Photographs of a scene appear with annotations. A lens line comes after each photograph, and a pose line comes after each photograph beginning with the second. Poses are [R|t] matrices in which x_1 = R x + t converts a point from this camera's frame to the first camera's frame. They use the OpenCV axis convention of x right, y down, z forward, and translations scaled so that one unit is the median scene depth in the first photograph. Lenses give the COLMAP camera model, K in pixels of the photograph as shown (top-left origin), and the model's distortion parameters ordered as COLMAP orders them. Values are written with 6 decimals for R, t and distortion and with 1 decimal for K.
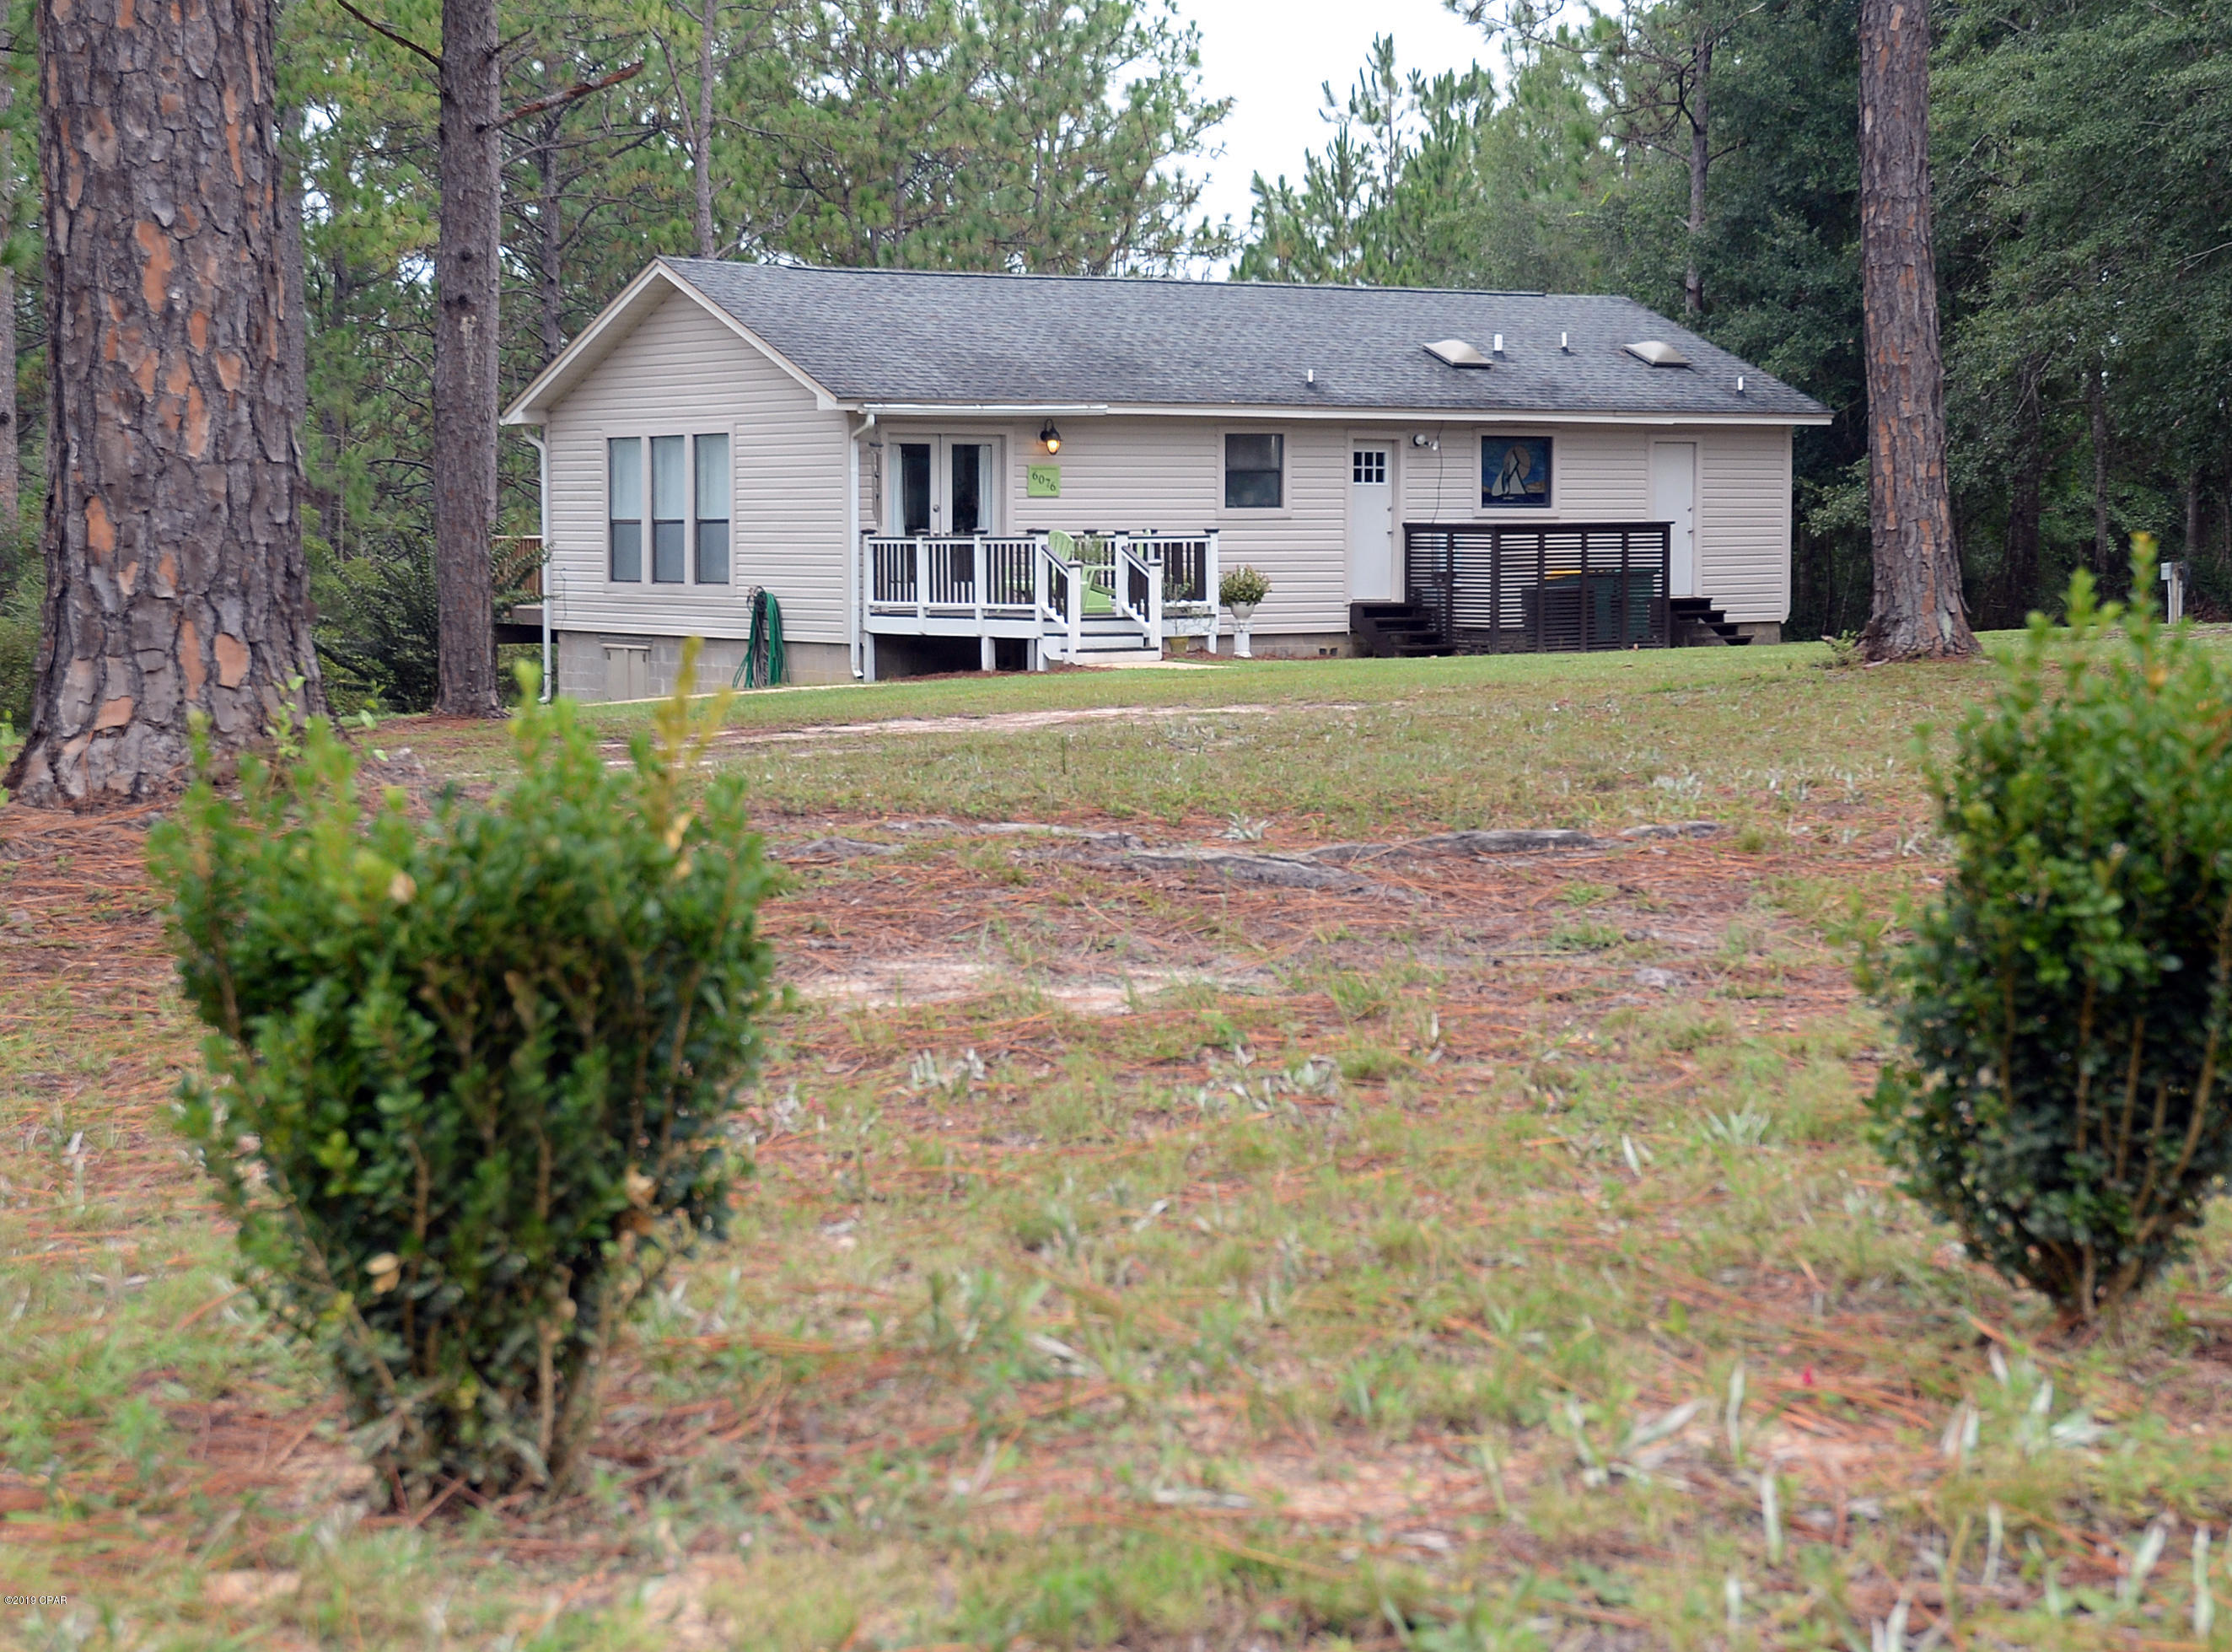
lens RADIAL K [[4001.6, 0, 1107.4], [0, 4001.6, 822.0], [0, 0, 1]] dist [0.055165, -0.038267]
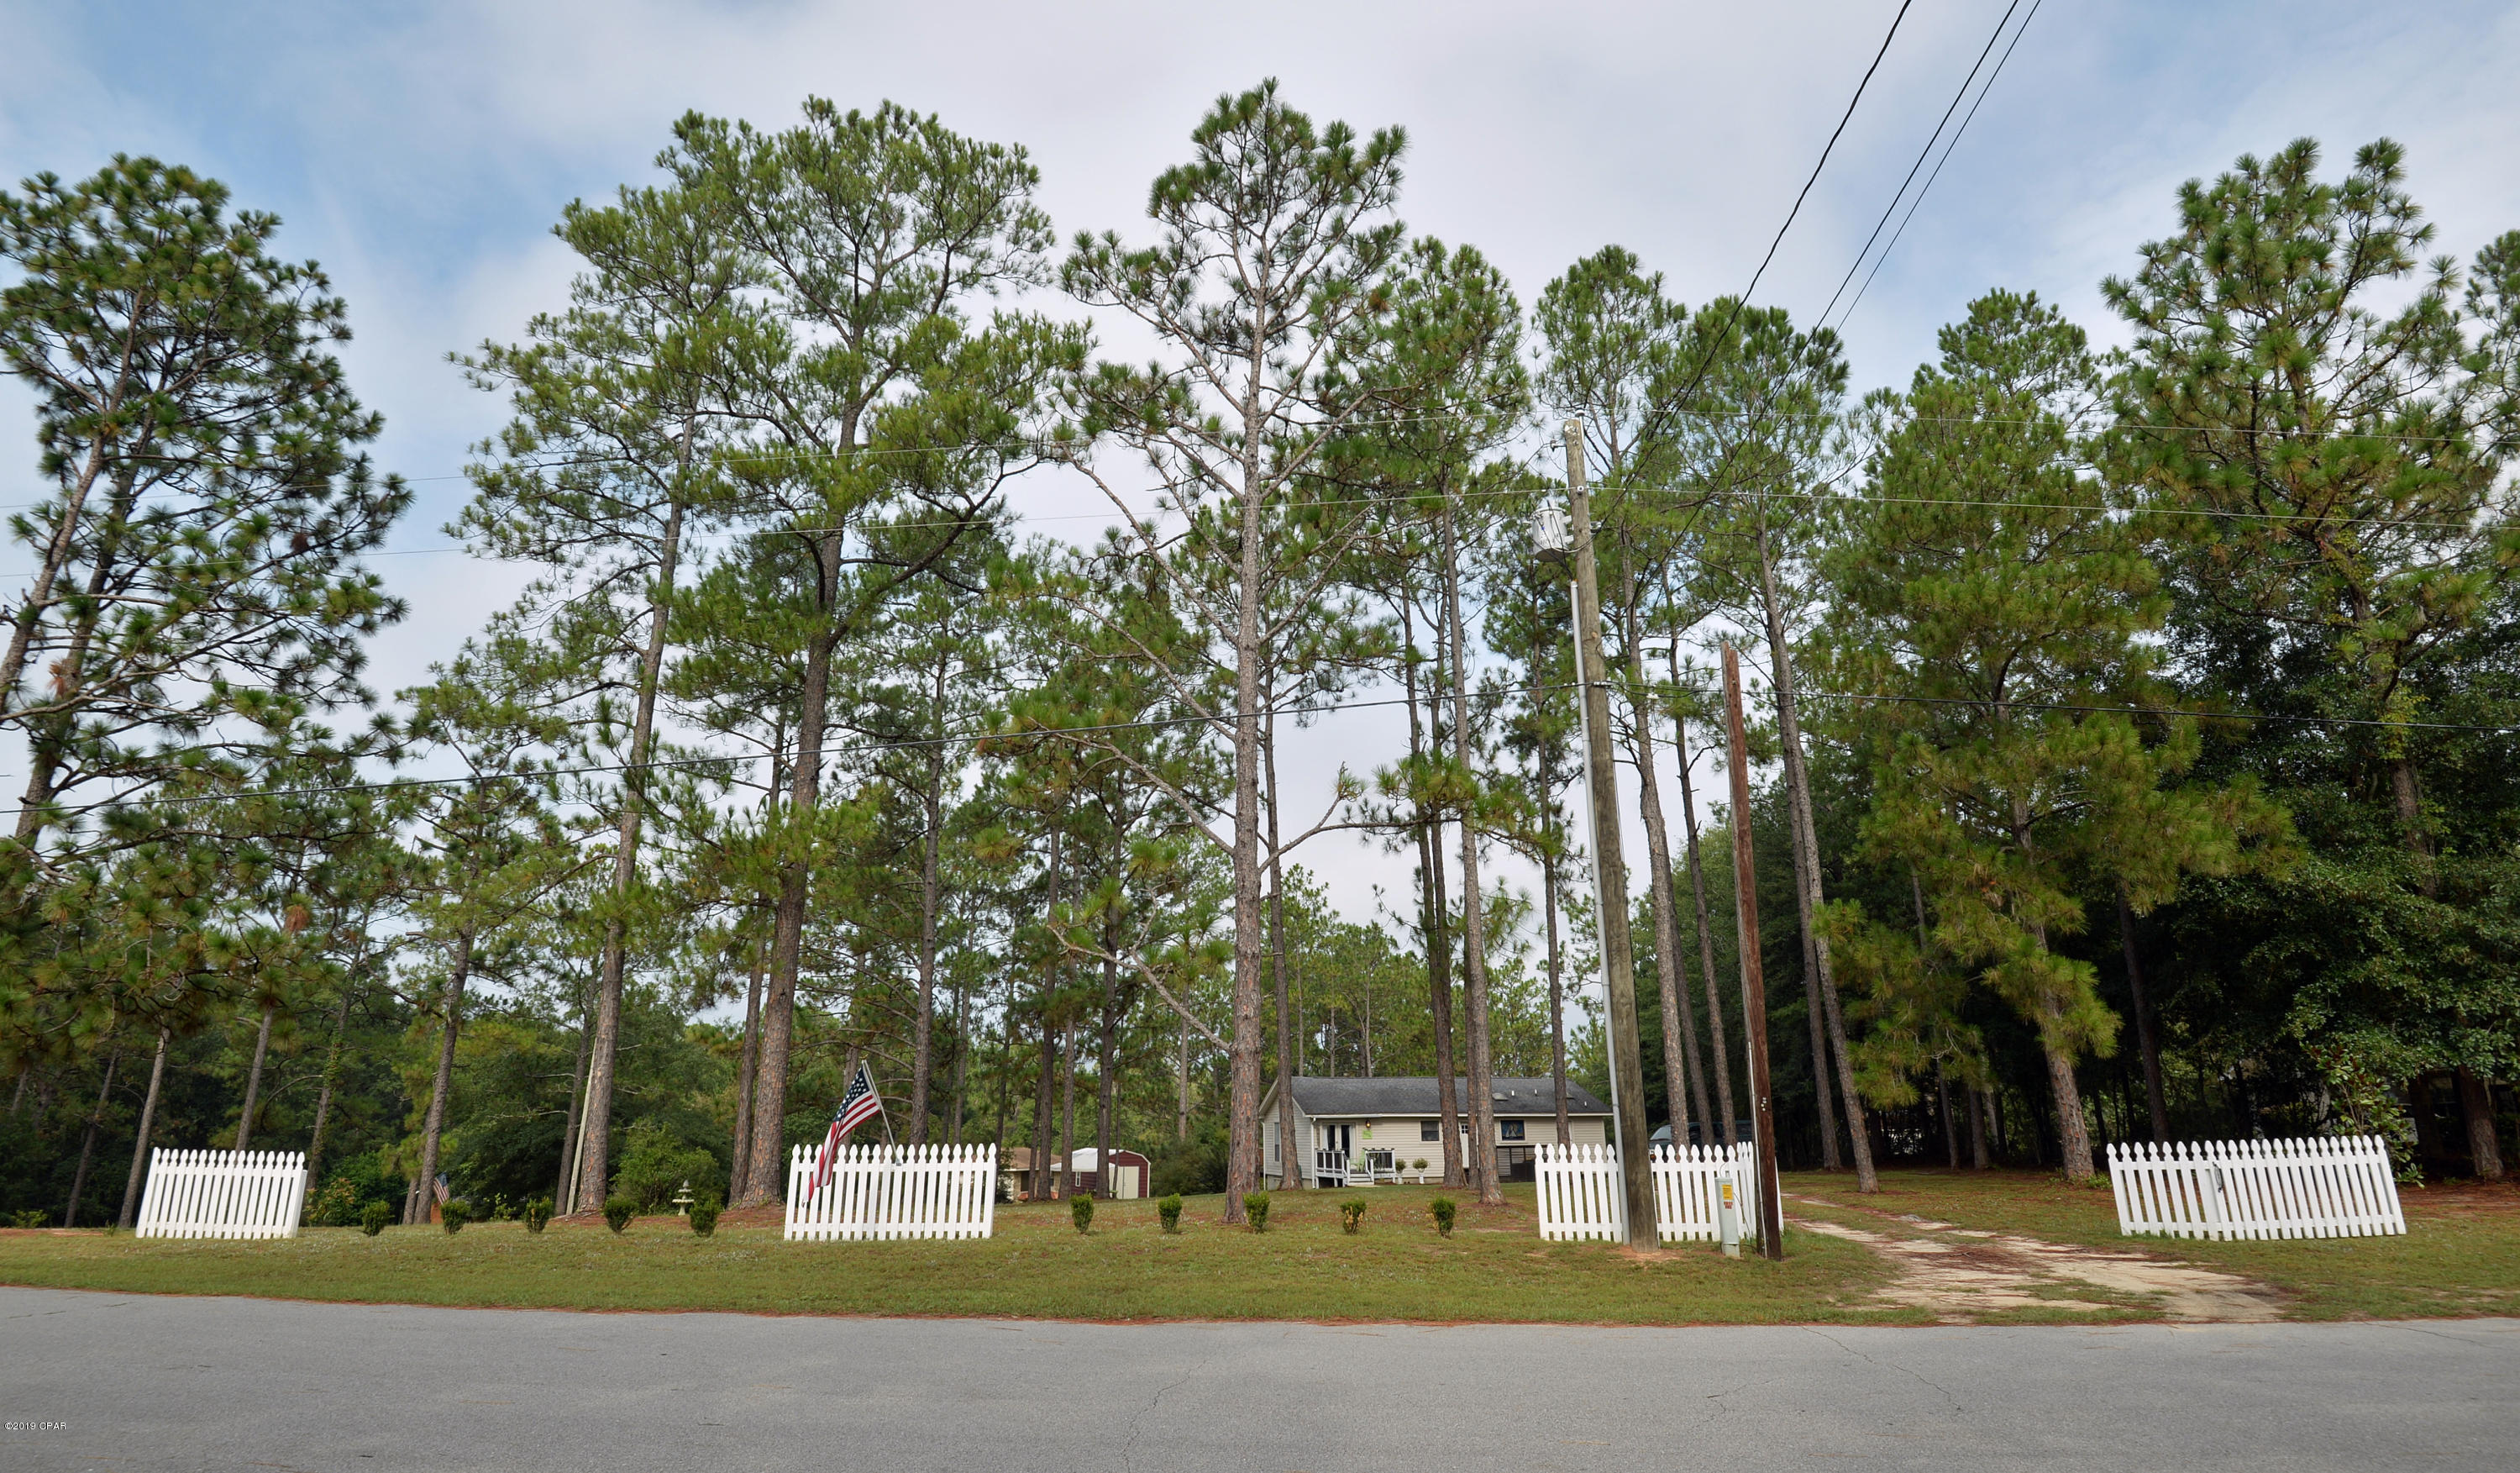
lens RADIAL K [[1272.3, 0, 1260.0], [0, 1272.3, 736.5], [0, 0, 1]] dist [-0.000320, -0.000276]
pose [[0.944069, -0.103190, -0.313185, 0.295620], [-0.018104, 0.932121, -0.361693, 0.002518], [0.329250, 0.347133, 0.878119, -0.234088]]
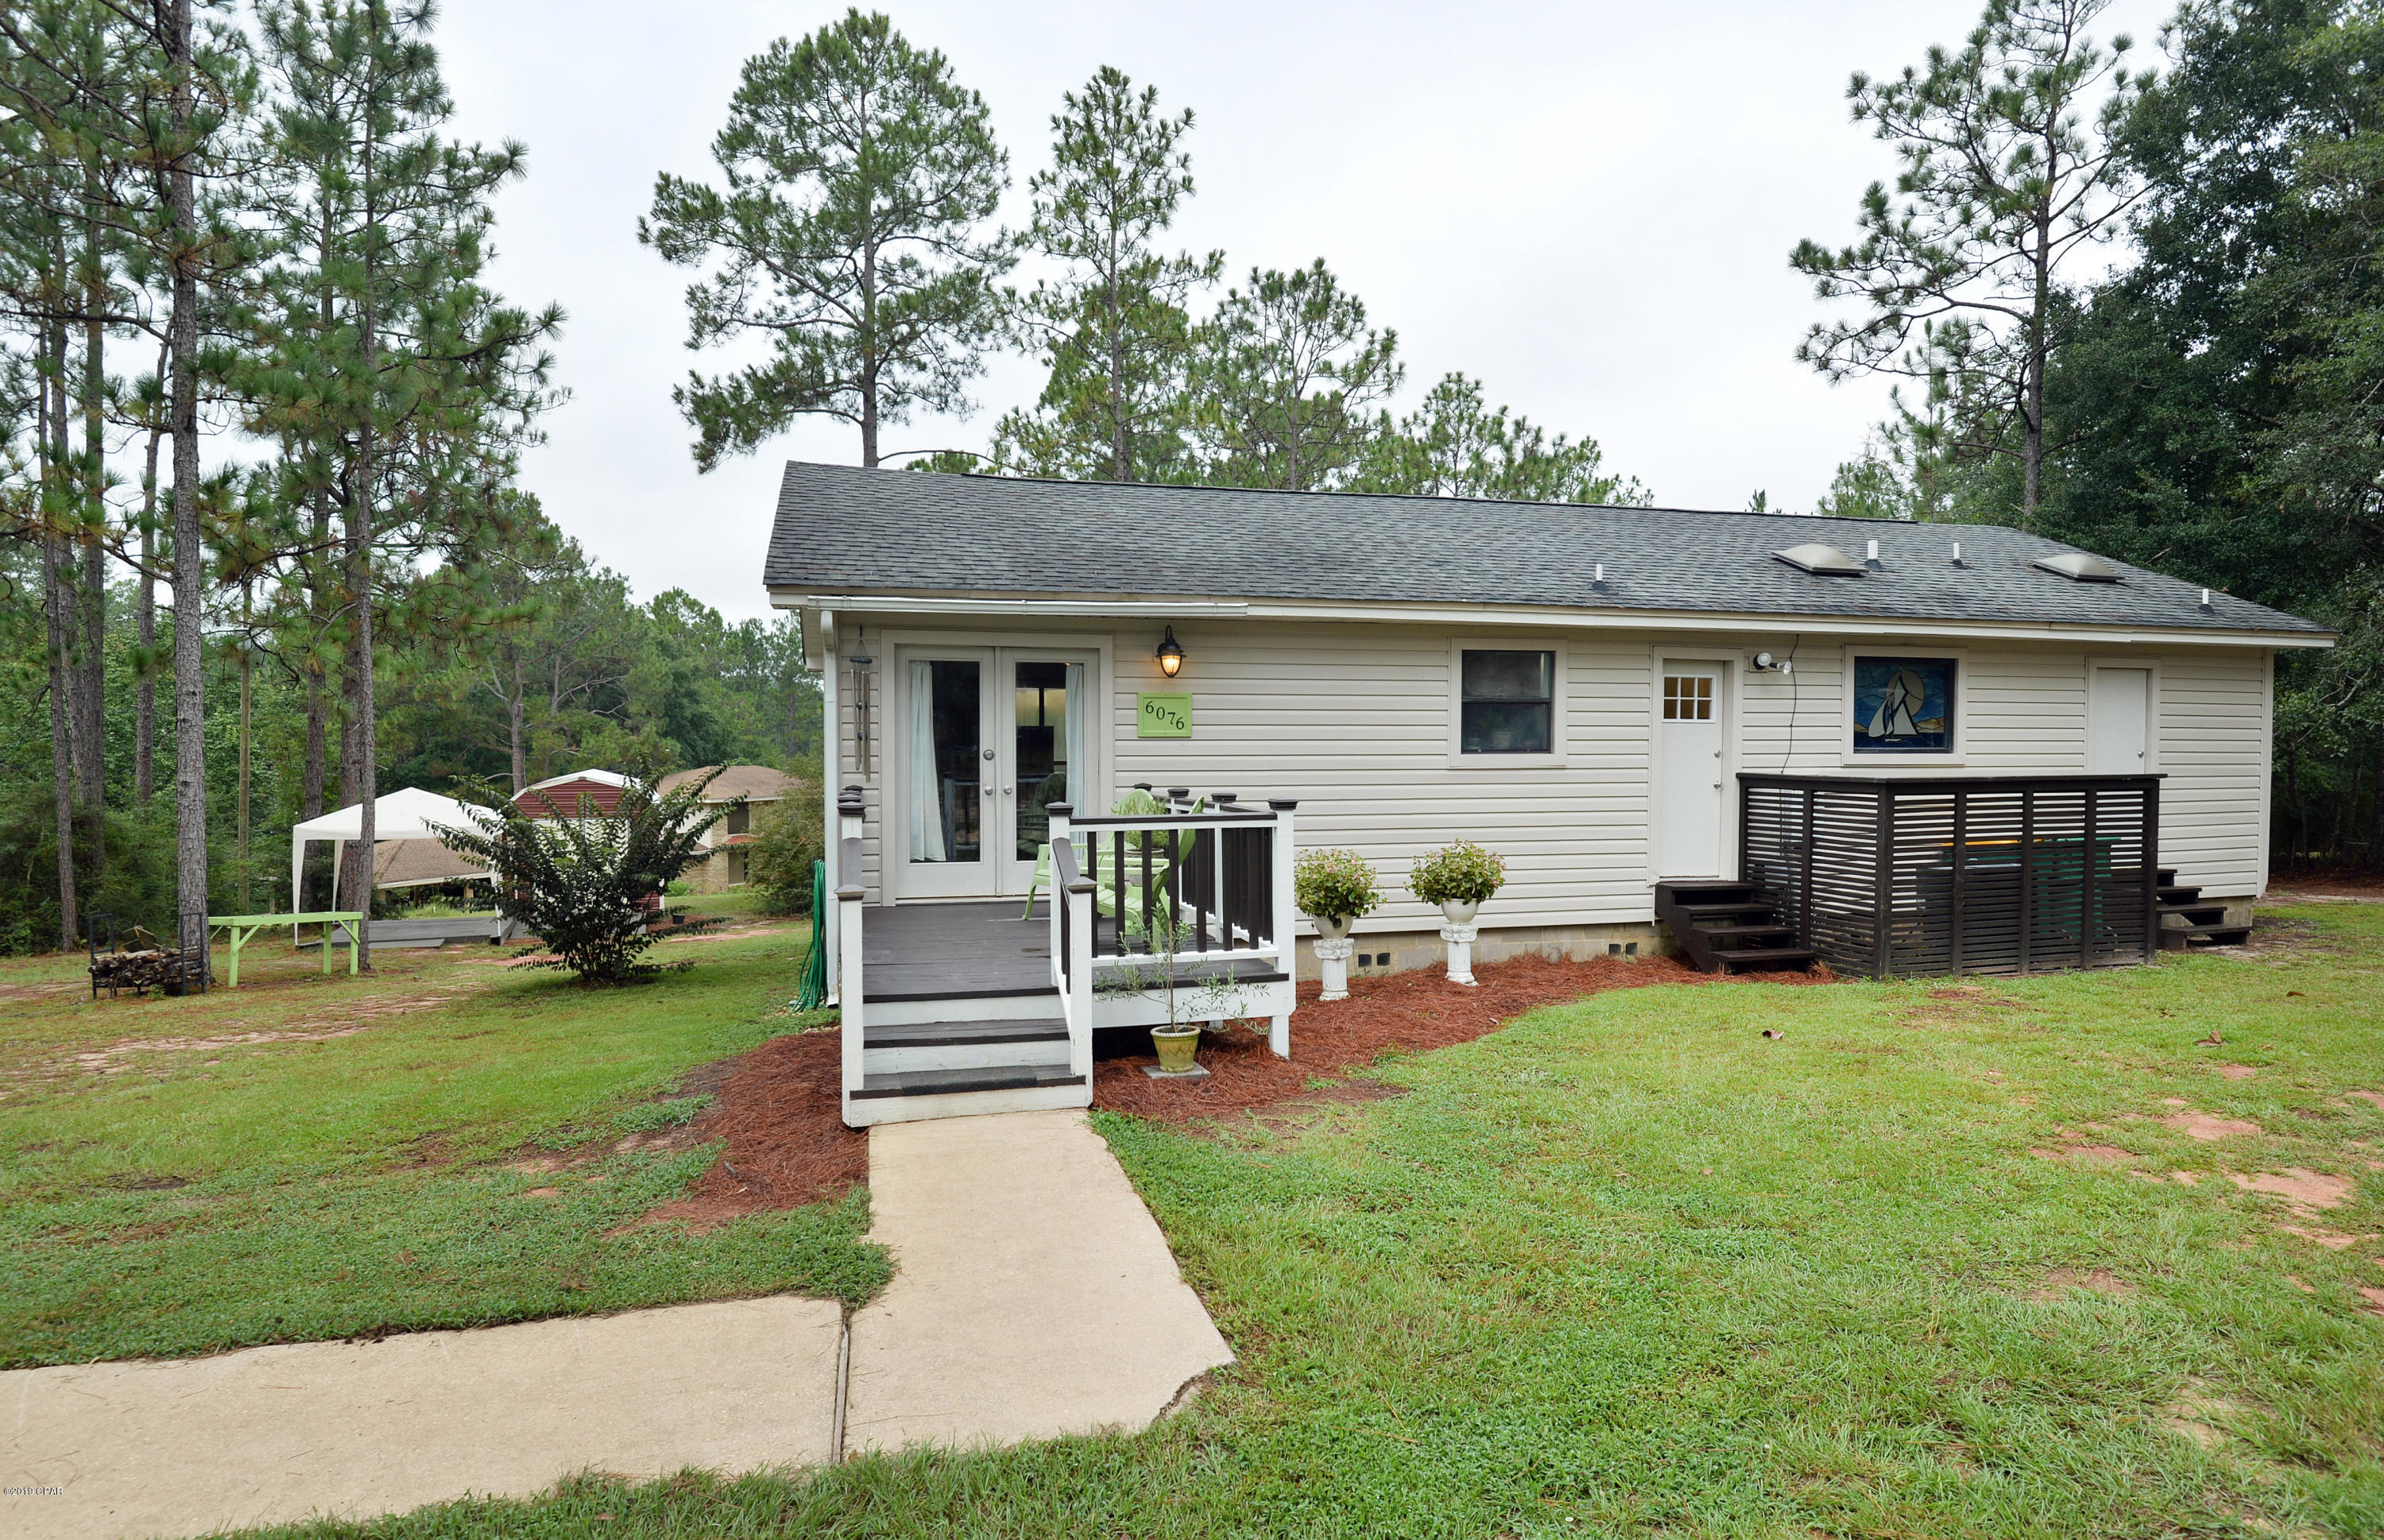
lens RADIAL K [[1274.4, 0, 1180.4], [0, 1274.4, 790.6], [0, 0, 1]] dist [0.001486, -0.026868]
pose [[0.934514, 0.012394, -0.355711, 0.062465], [-0.027527, 0.998917, -0.037514, -0.060874], [0.354861, 0.044849, 0.933843, 0.756869]]
